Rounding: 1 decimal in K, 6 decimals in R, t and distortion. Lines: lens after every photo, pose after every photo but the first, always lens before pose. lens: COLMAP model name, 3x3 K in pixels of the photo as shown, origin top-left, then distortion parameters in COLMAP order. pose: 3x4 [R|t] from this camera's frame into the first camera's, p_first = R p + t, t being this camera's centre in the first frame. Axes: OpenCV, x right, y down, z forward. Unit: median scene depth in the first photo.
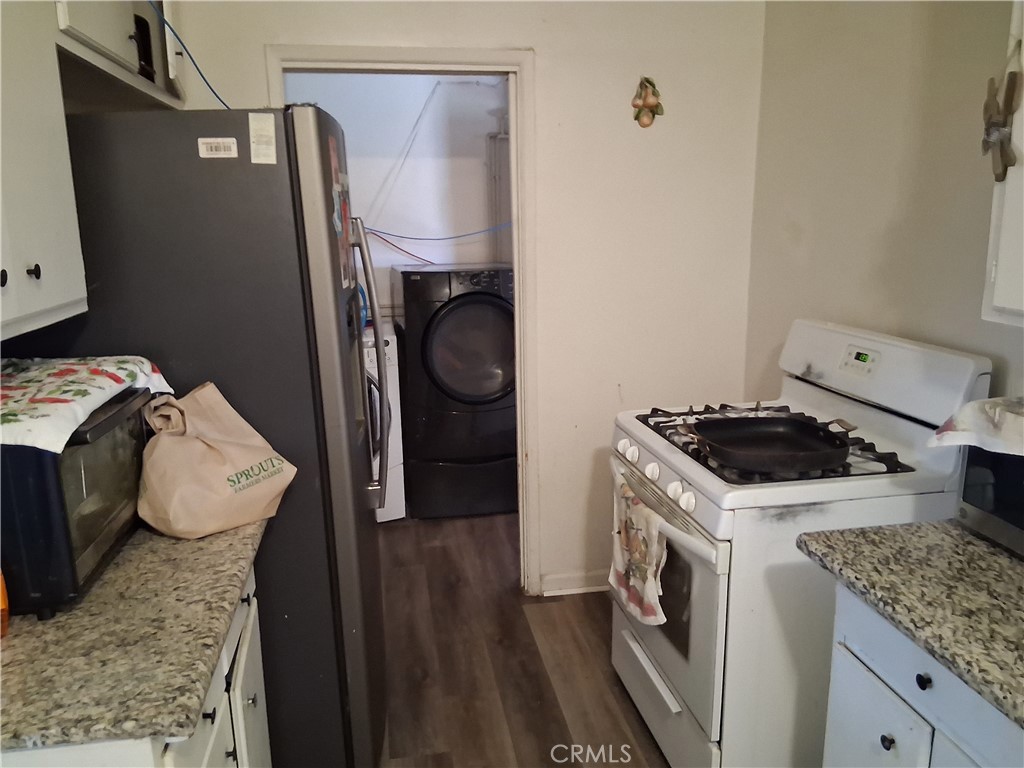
lens RADIAL K [[776.2, 0, 511.8], [0, 776.2, 385.3], [0, 0, 1]] dist [0.077947, -0.105715]
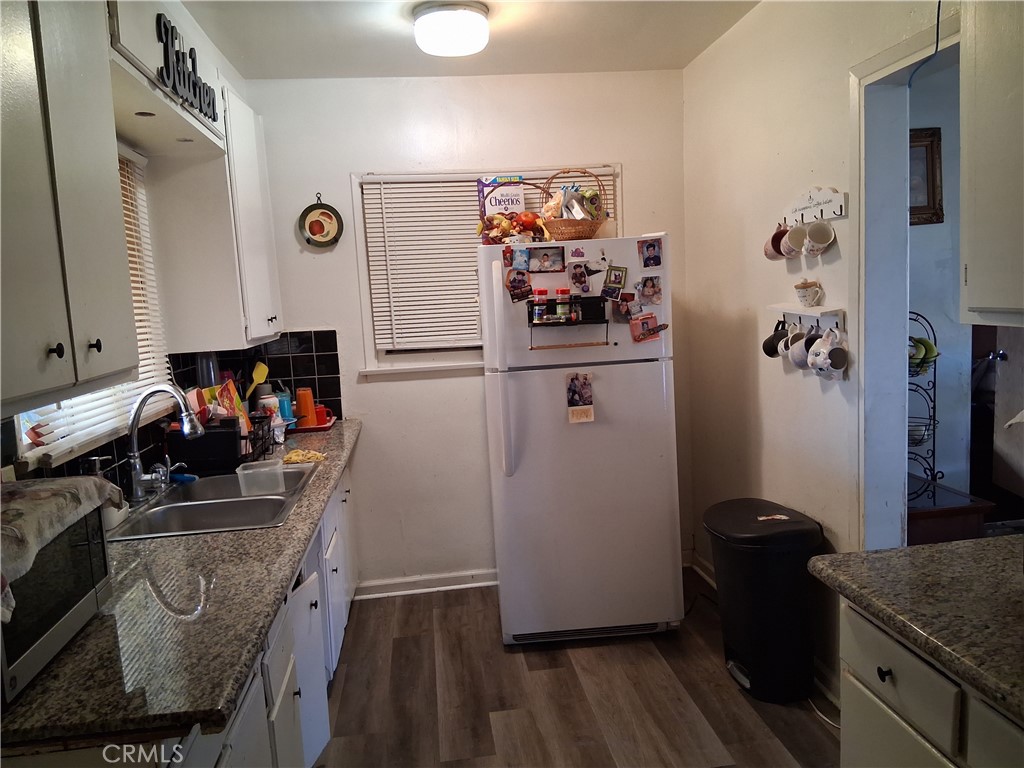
lens RADIAL K [[776.2, 0, 511.0], [0, 776.2, 383.4], [0, 0, 1]] dist [0.077947, -0.105715]
pose [[-0.995966, 0.062399, 0.064490, 0.051268], [0.080284, 0.940656, 0.329727, -0.409182], [-0.040088, 0.333574, -0.941871, 2.098625]]
